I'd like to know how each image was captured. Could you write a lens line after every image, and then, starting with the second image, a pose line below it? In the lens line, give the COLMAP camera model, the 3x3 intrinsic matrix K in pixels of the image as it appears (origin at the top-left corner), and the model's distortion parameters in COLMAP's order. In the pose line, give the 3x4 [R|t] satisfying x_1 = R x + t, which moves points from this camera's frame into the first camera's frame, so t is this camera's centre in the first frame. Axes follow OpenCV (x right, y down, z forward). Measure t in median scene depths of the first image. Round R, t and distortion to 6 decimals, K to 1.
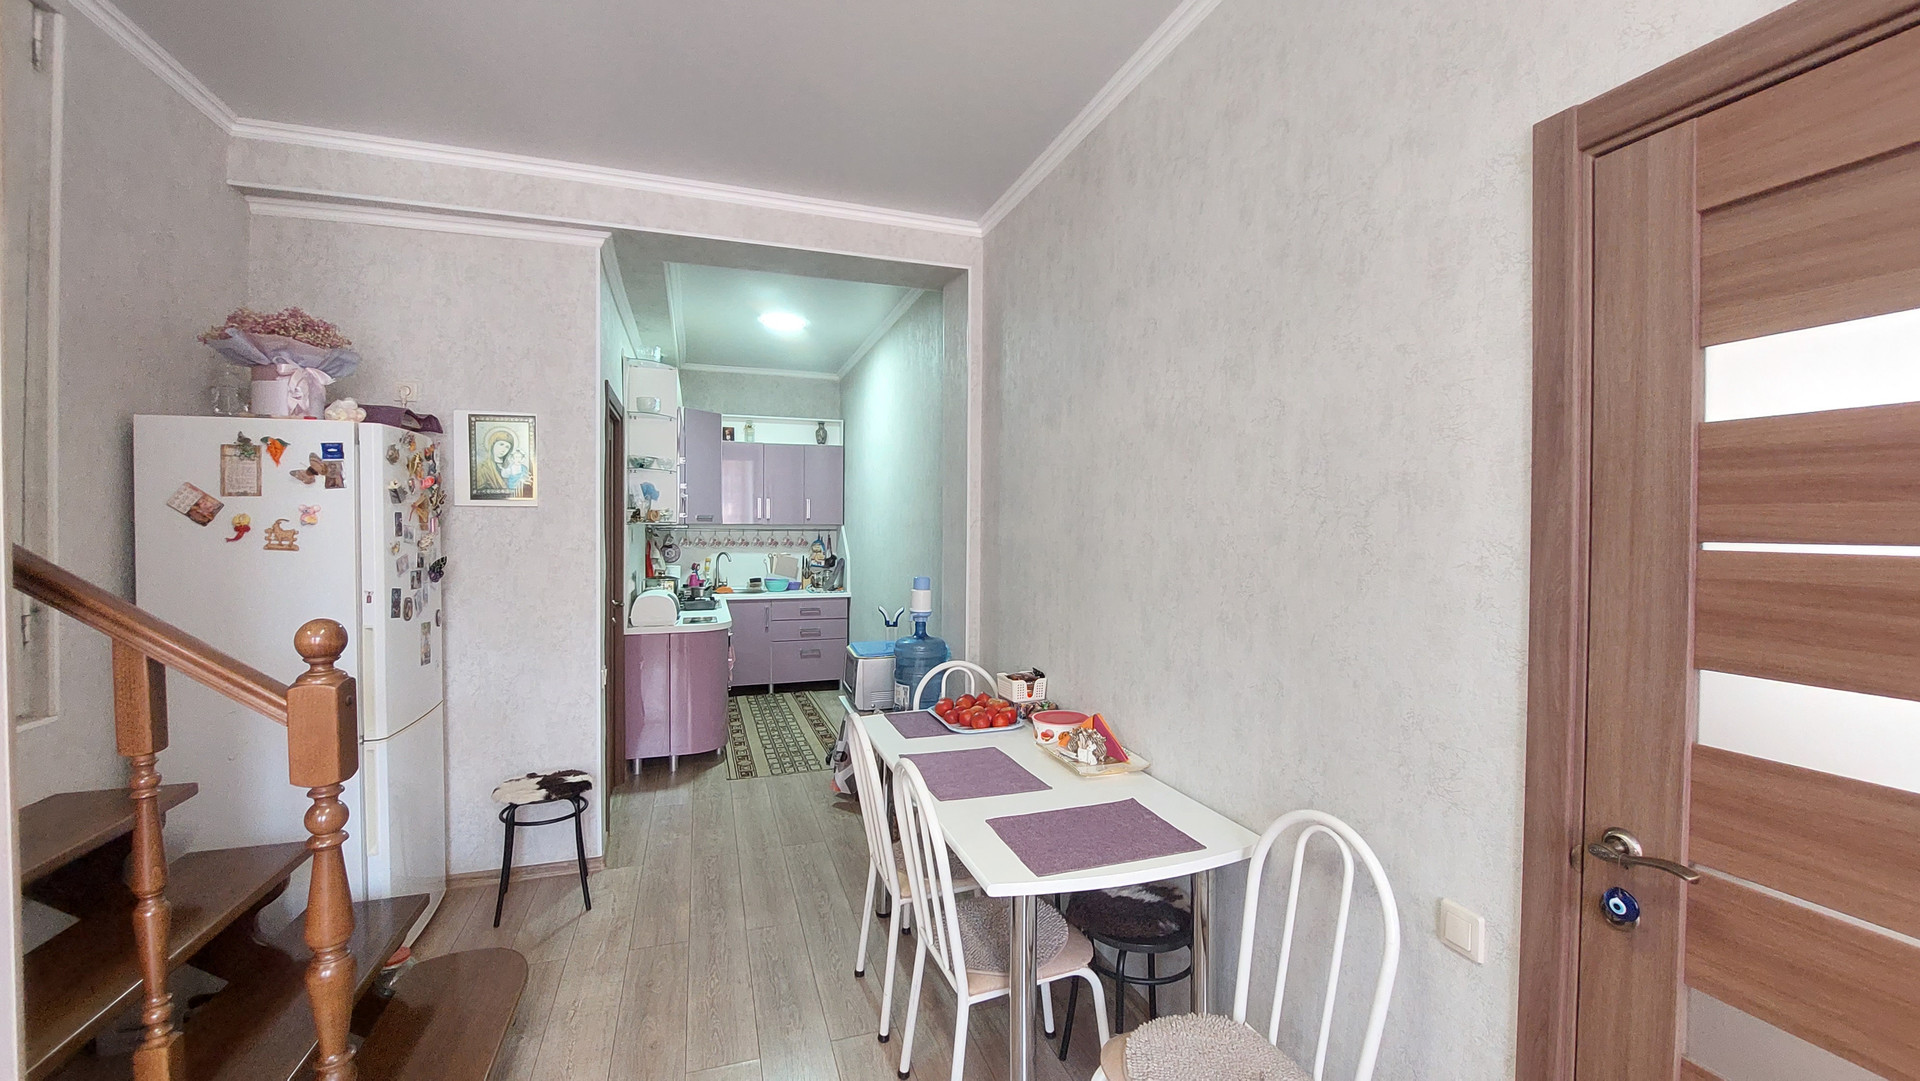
lens RADIAL K [[769.9, 0, 967.9], [0, 769.9, 537.3], [0, 0, 1]] dist [-0.015856, -0.000662]
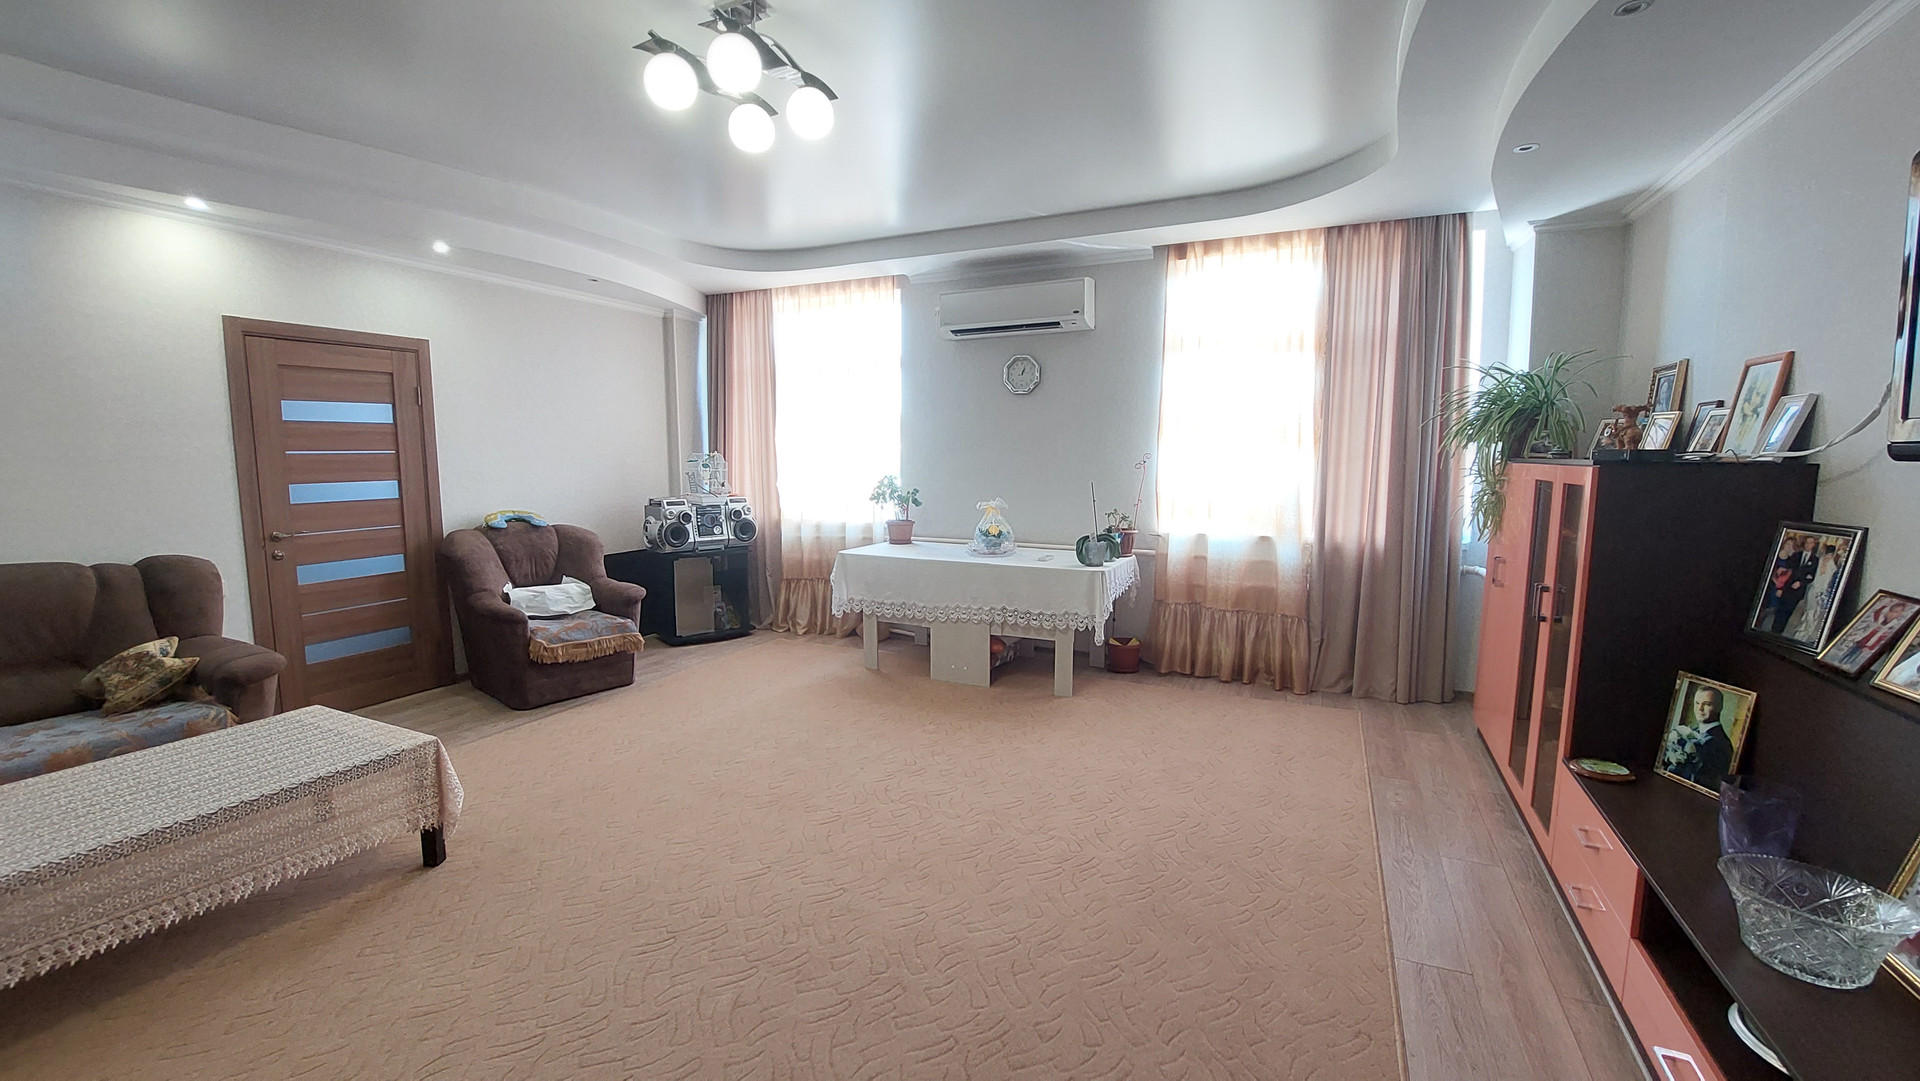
lens RADIAL K [[775.6, 0, 964.9], [0, 775.6, 534.2], [0, 0, 1]] dist [-0.009755, -0.000260]
pose [[-0.717422, -0.080675, 0.691951, -1.460544], [0.005527, 0.992581, 0.121456, -0.010801], [-0.696617, 0.090959, -0.711654, 0.485340]]
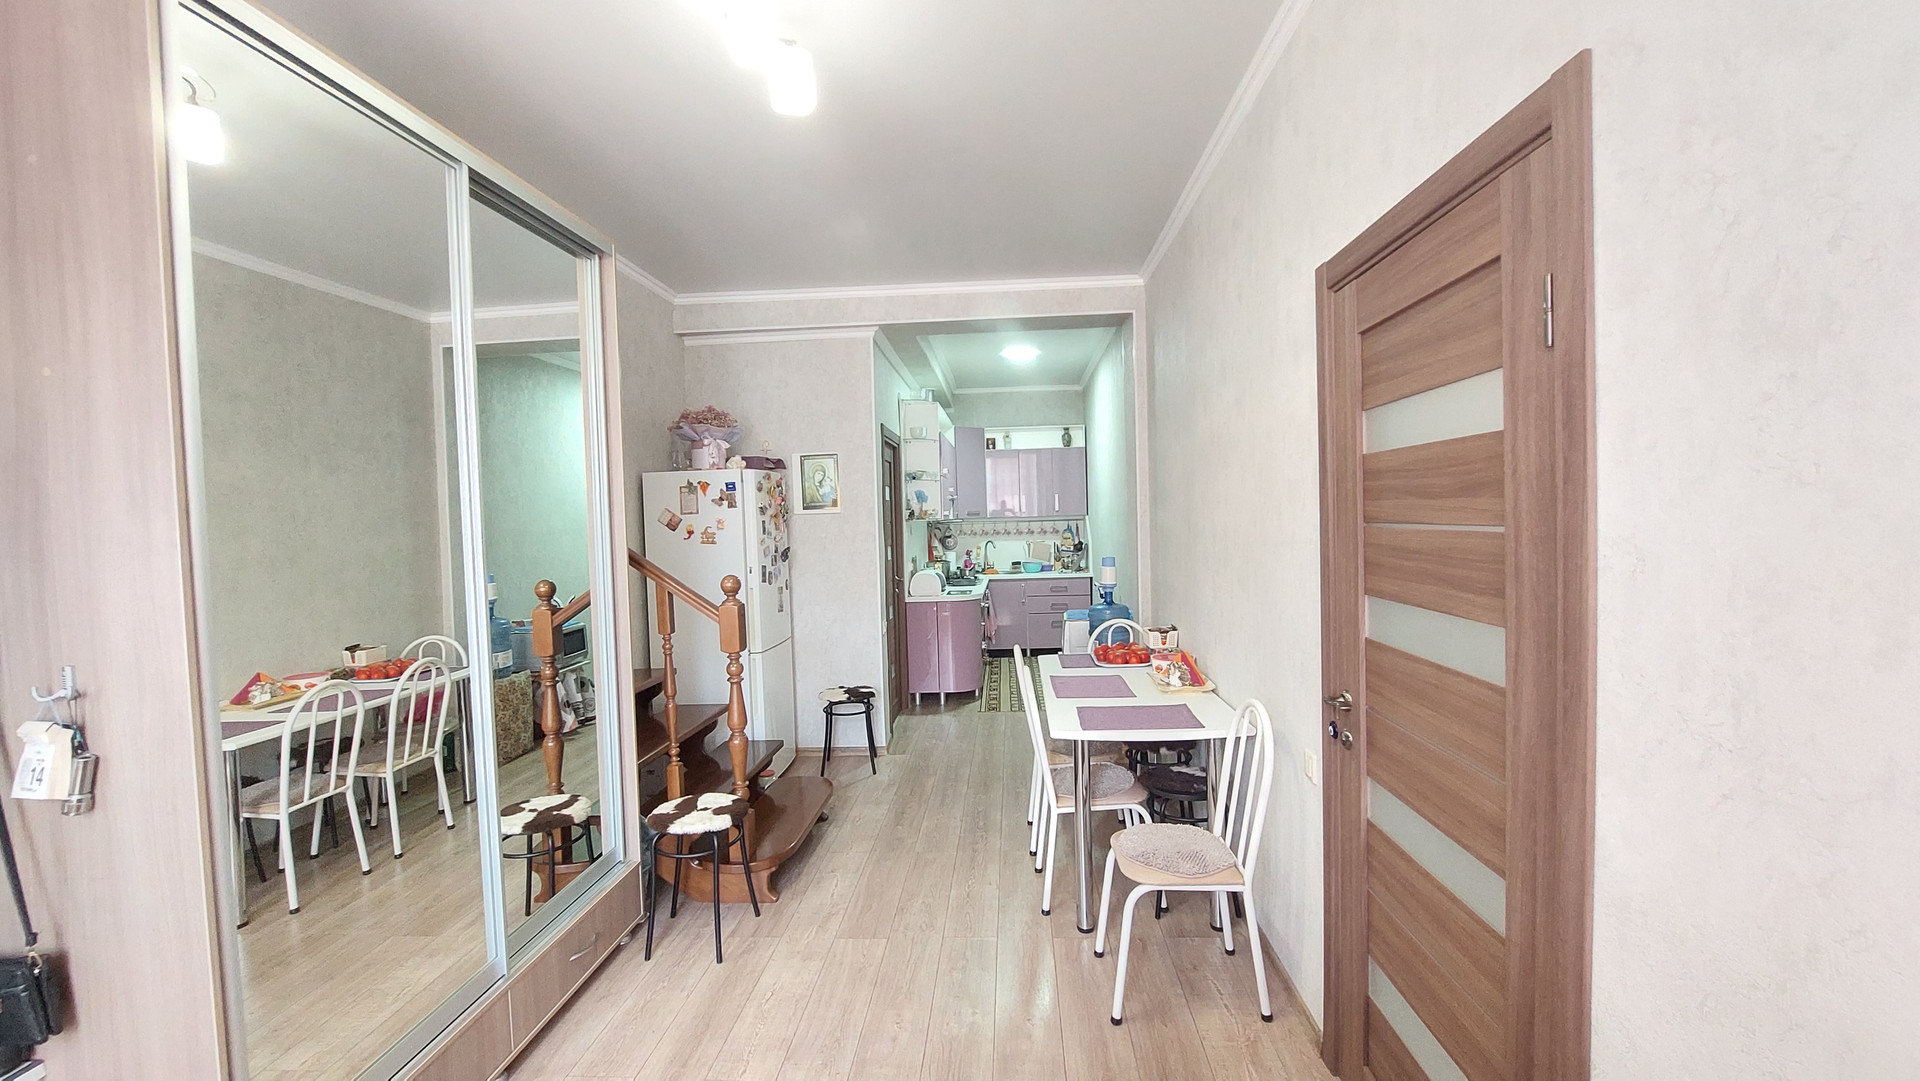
lens RADIAL K [[775.6, 0, 964.9], [0, 775.6, 534.2], [0, 0, 1]] dist [-0.009755, -0.000260]
pose [[0.921370, -0.023219, -0.387992, 0.277715], [0.028201, 0.999577, 0.007151, -0.001437], [0.387662, -0.017531, 0.921635, -0.345025]]
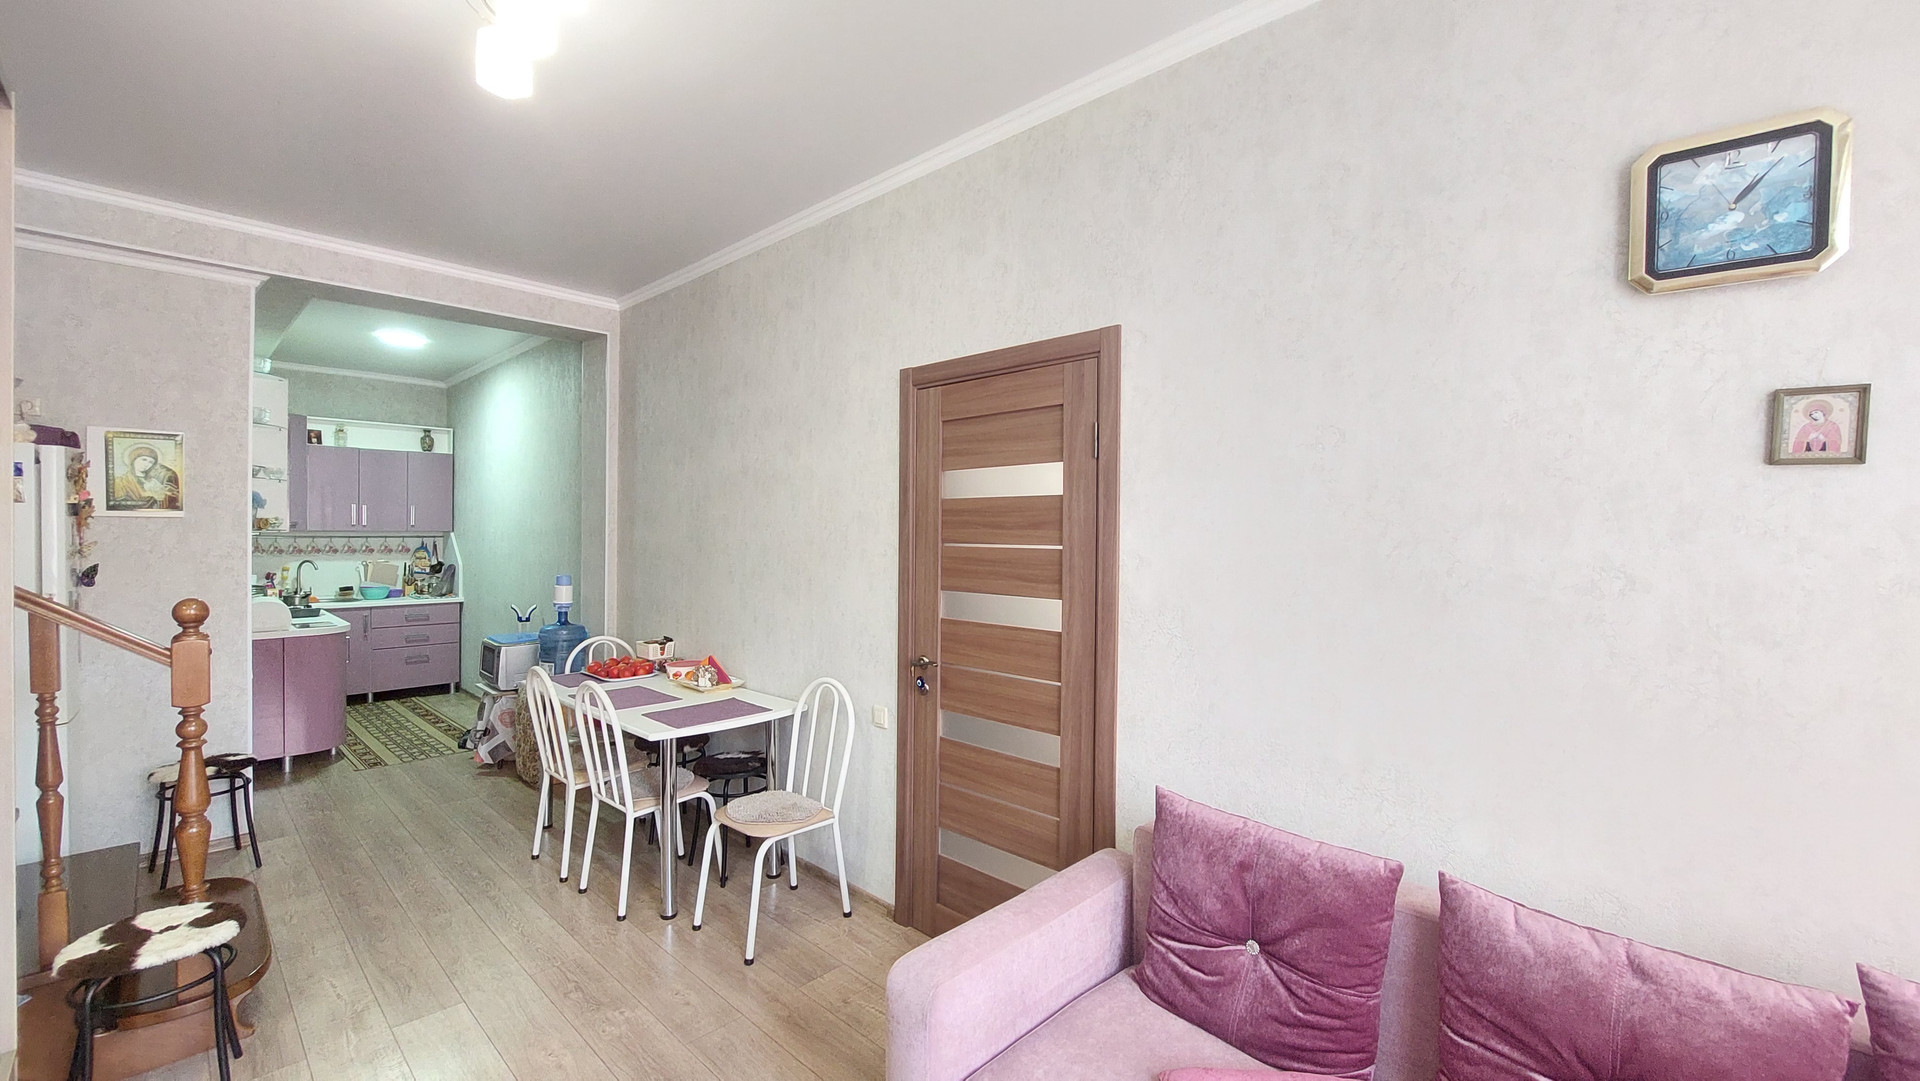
lens RADIAL K [[782.8, 0, 966.8], [0, 782.8, 530.7], [0, 0, 1]] dist [-0.013862, -0.000248]
pose [[0.885444, 0.000991, 0.464746, -0.087716], [0.005716, 0.999899, -0.013022, -0.000123], [-0.464712, 0.014187, 0.885348, -0.519093]]
